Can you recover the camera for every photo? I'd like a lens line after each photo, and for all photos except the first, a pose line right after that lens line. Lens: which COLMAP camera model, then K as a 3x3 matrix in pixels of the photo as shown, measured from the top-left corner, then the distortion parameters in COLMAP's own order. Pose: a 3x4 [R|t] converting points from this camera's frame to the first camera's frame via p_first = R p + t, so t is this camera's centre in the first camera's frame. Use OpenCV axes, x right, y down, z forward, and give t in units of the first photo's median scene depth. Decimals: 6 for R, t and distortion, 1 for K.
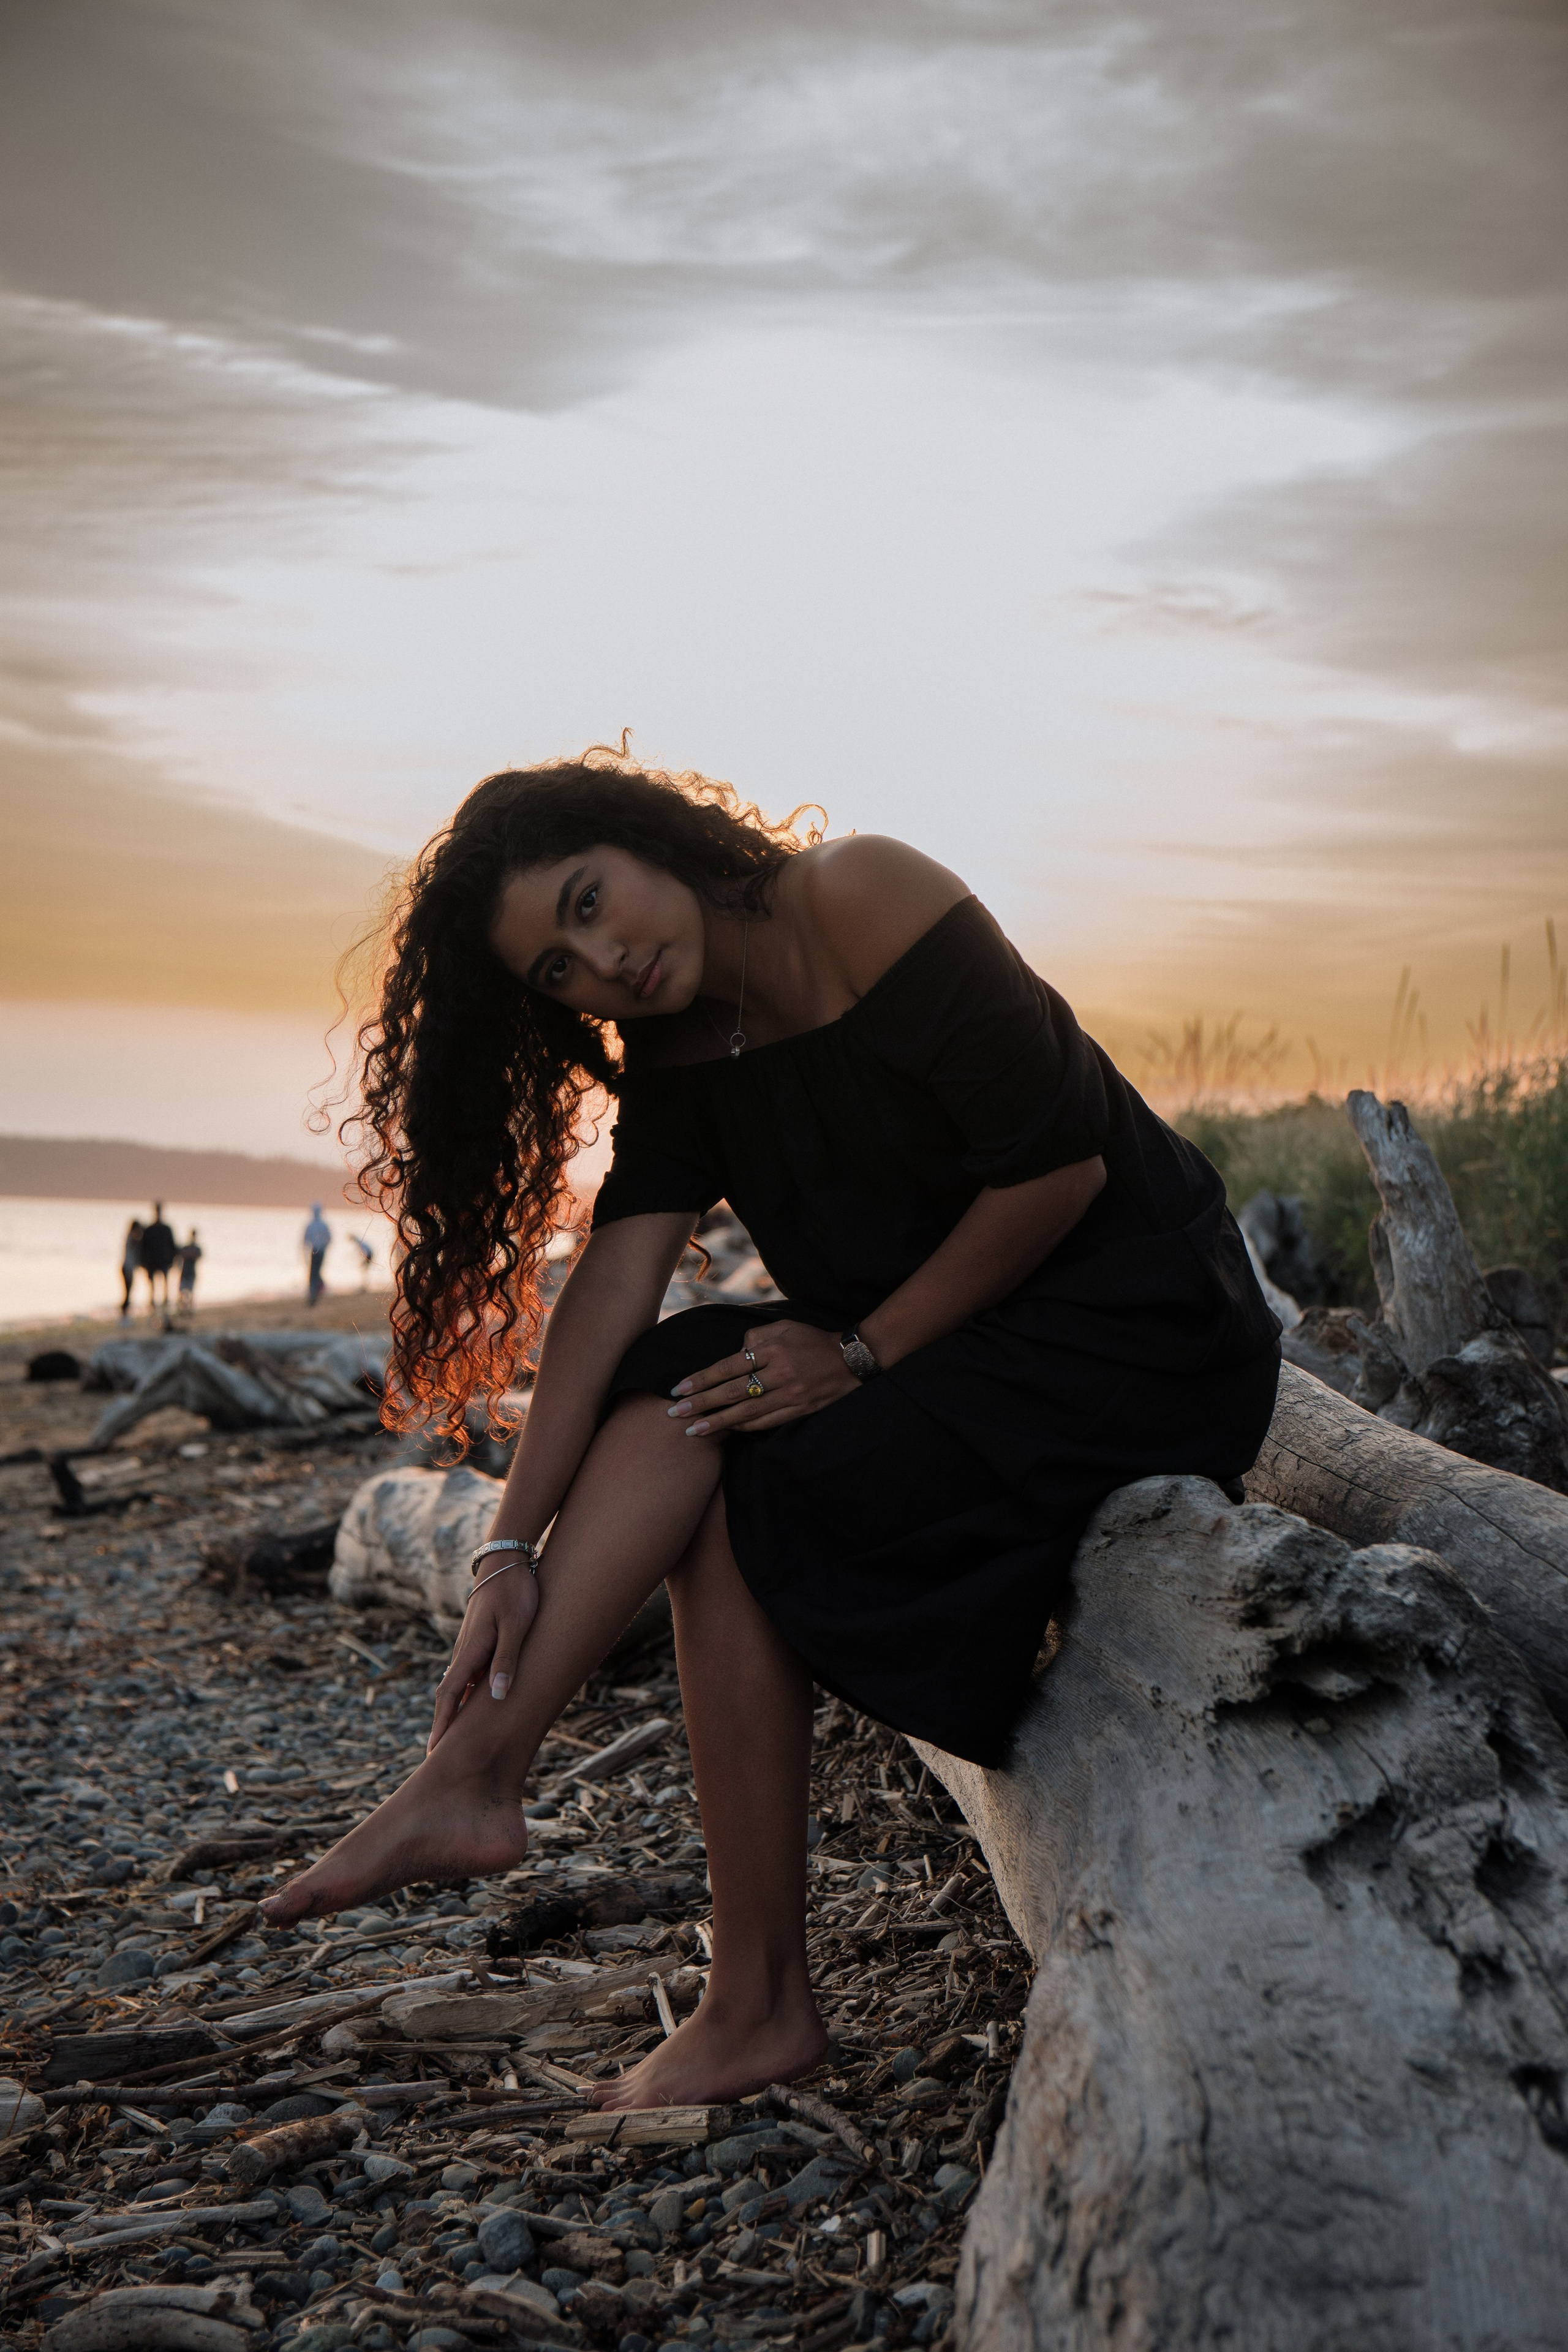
lens RADIAL K [[3278.0, 0, 780.5], [0, 3278.0, 1198.9], [0, 0, 1]] dist [0.199852, 0.000000]
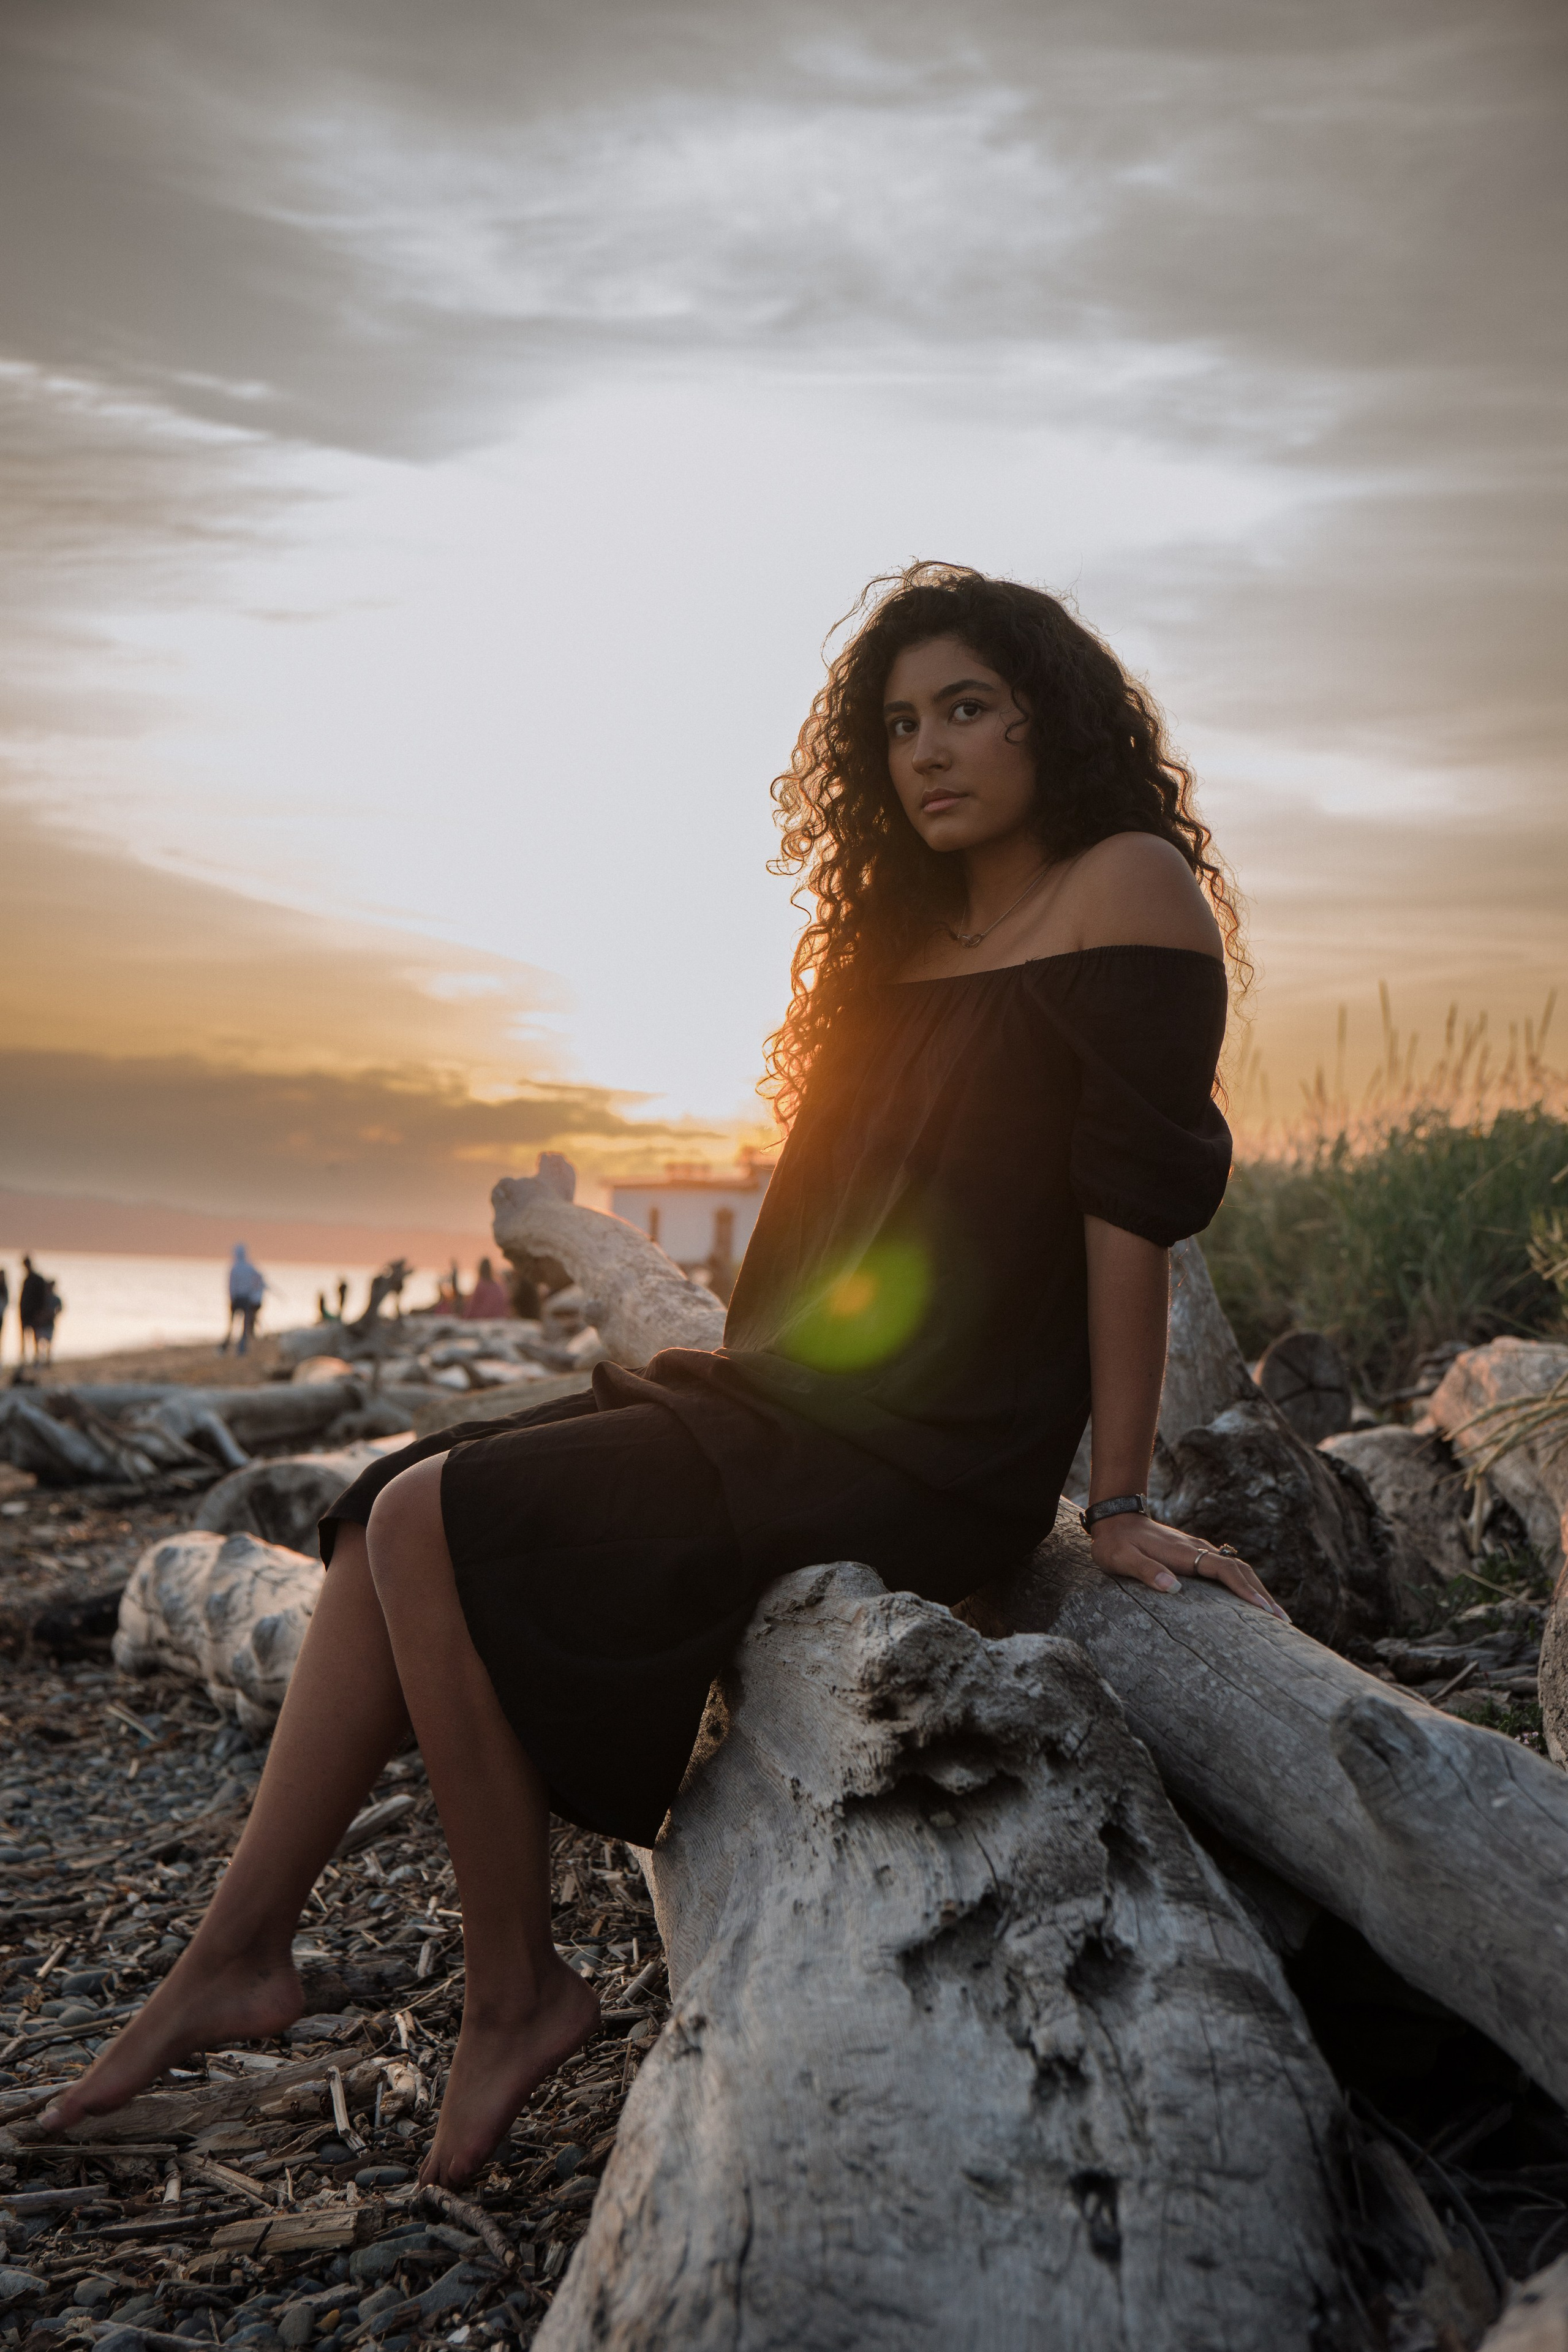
lens RADIAL K [[3278.0, 0, 790.4], [0, 3278.0, 1191.7], [0, 0, 1]] dist [0.199852, 0.000000]
pose [[0.999173, 0.006204, 0.040190, 0.046919], [-0.005503, 0.999831, -0.017528, -0.007320], [-0.040292, 0.017292, 0.999038, 0.004585]]
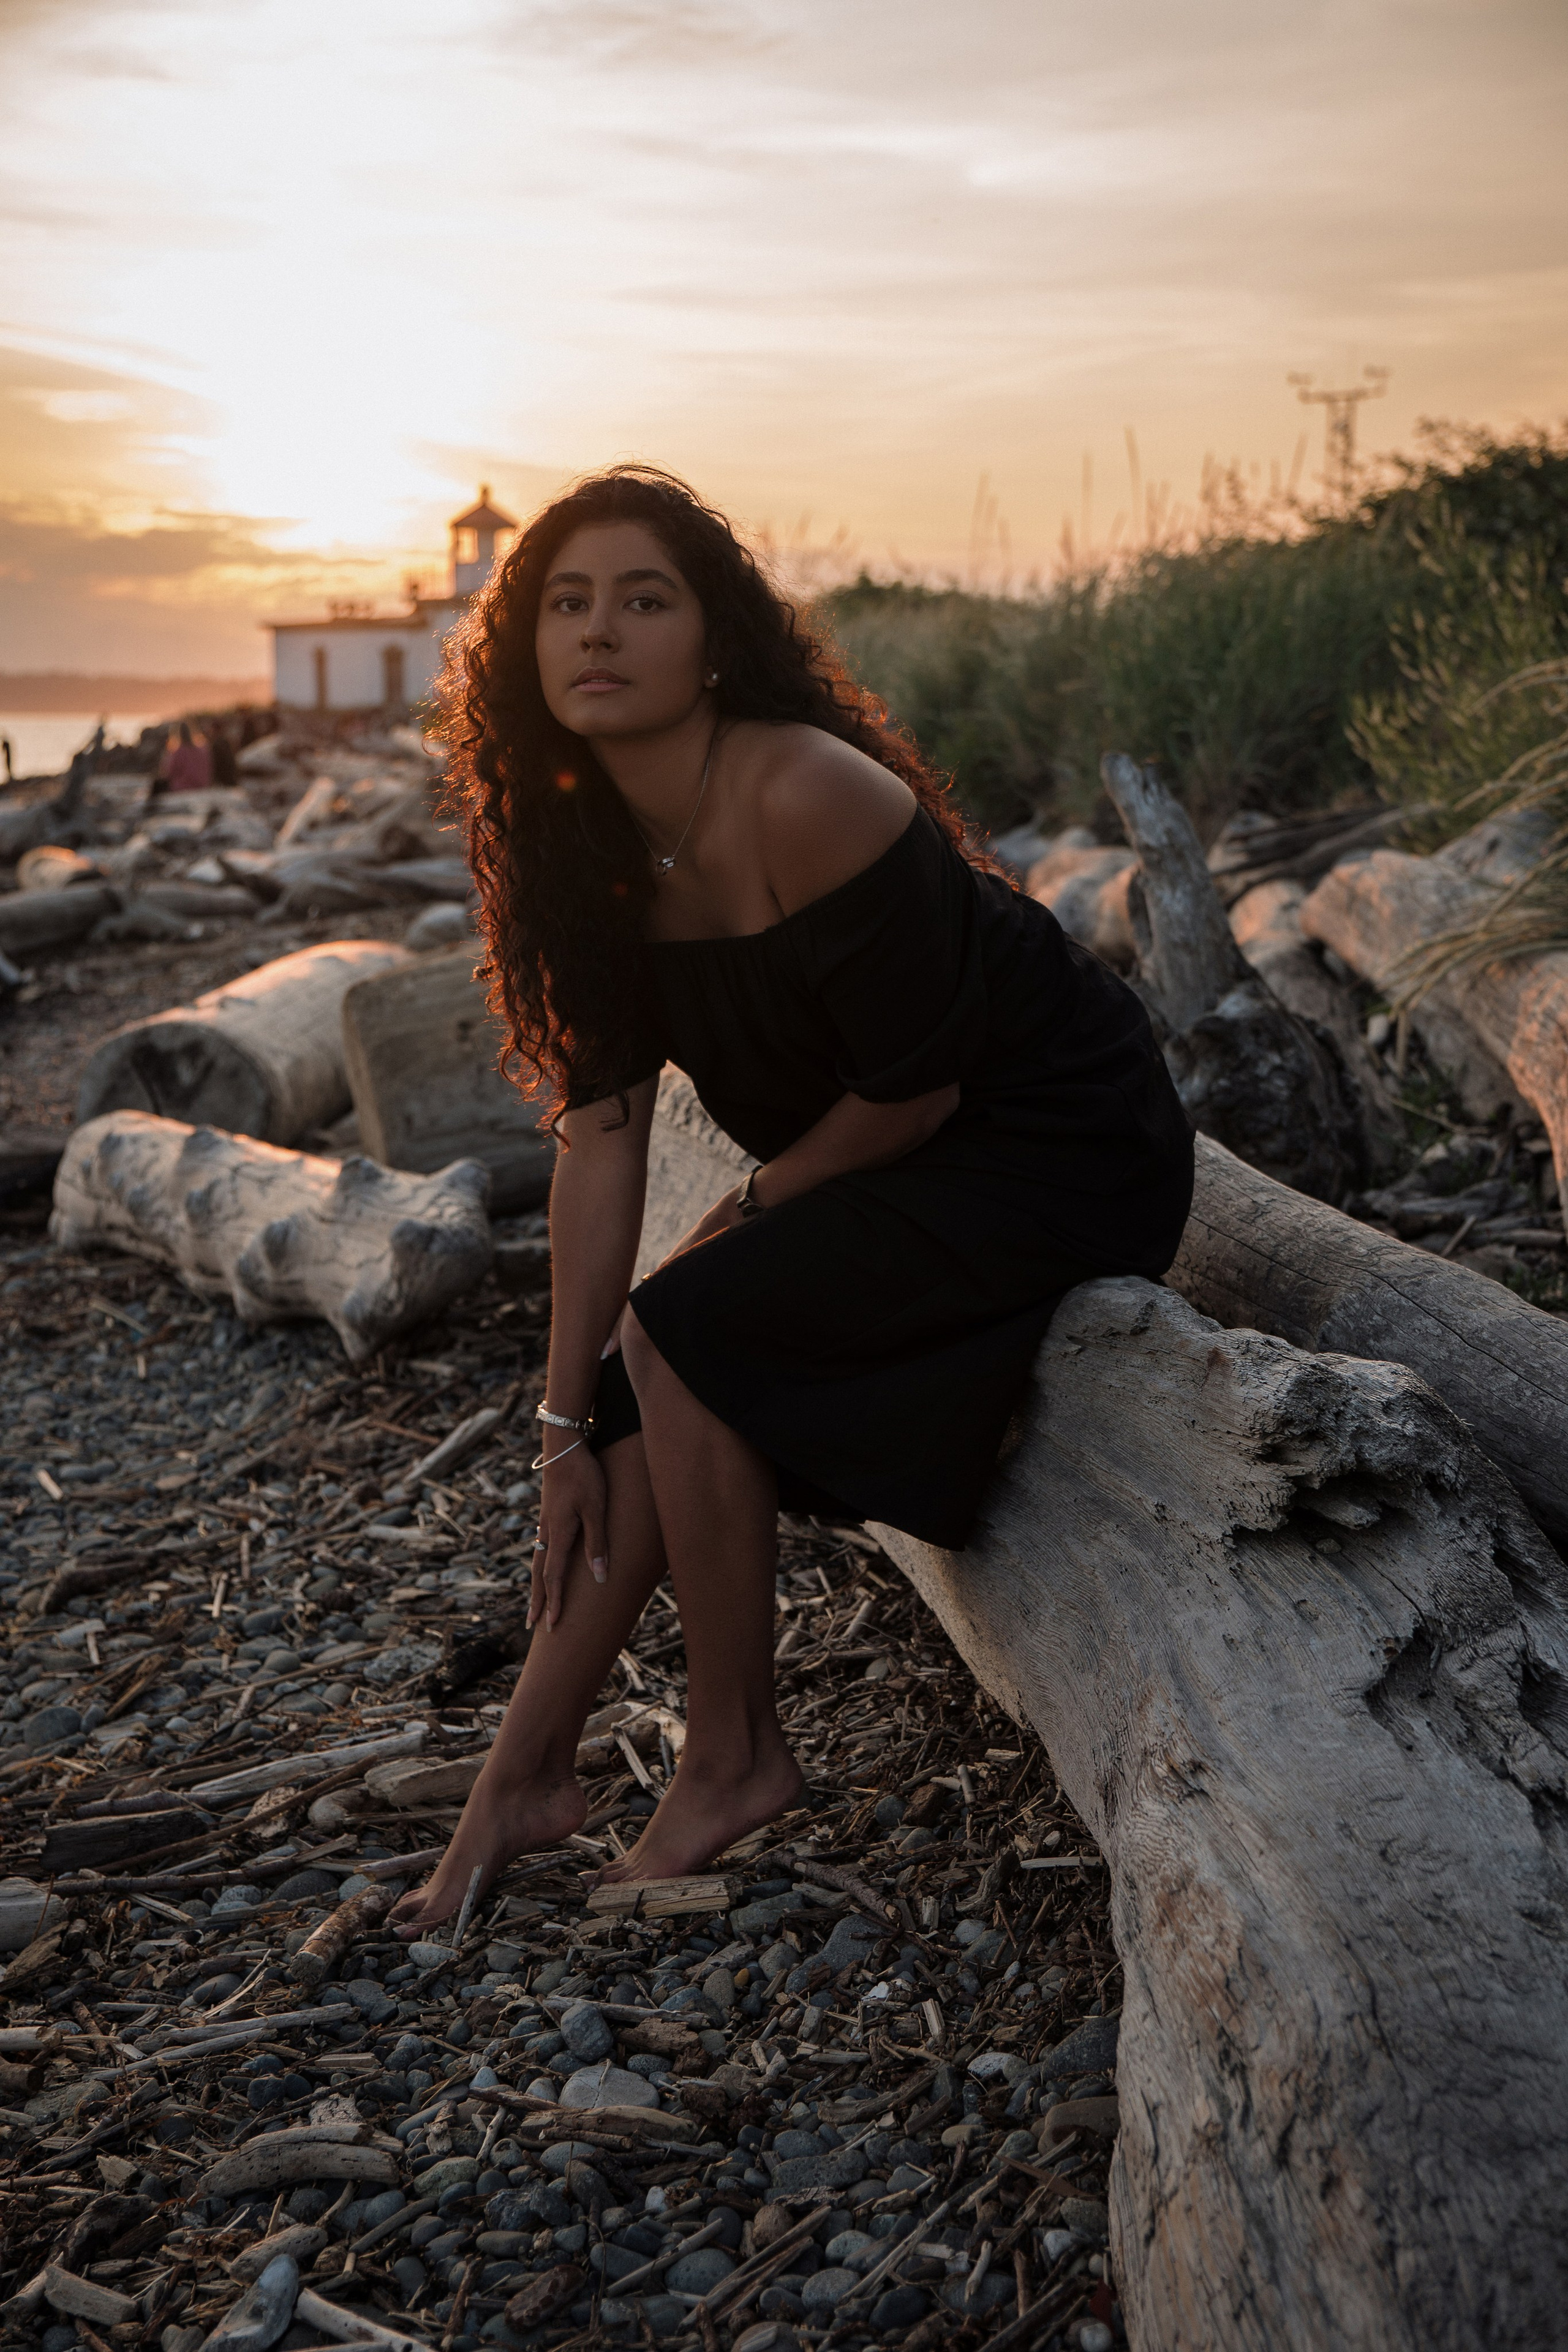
lens RADIAL K [[3278.0, 0, 792.9], [0, 3278.0, 1210.9], [0, 0, 1]] dist [0.199852, 0.000000]
pose [[0.988556, -0.063318, 0.136924, -0.098379], [0.040326, 0.985536, 0.164598, -0.086854], [-0.145366, -0.157193, 0.976811, -0.019531]]
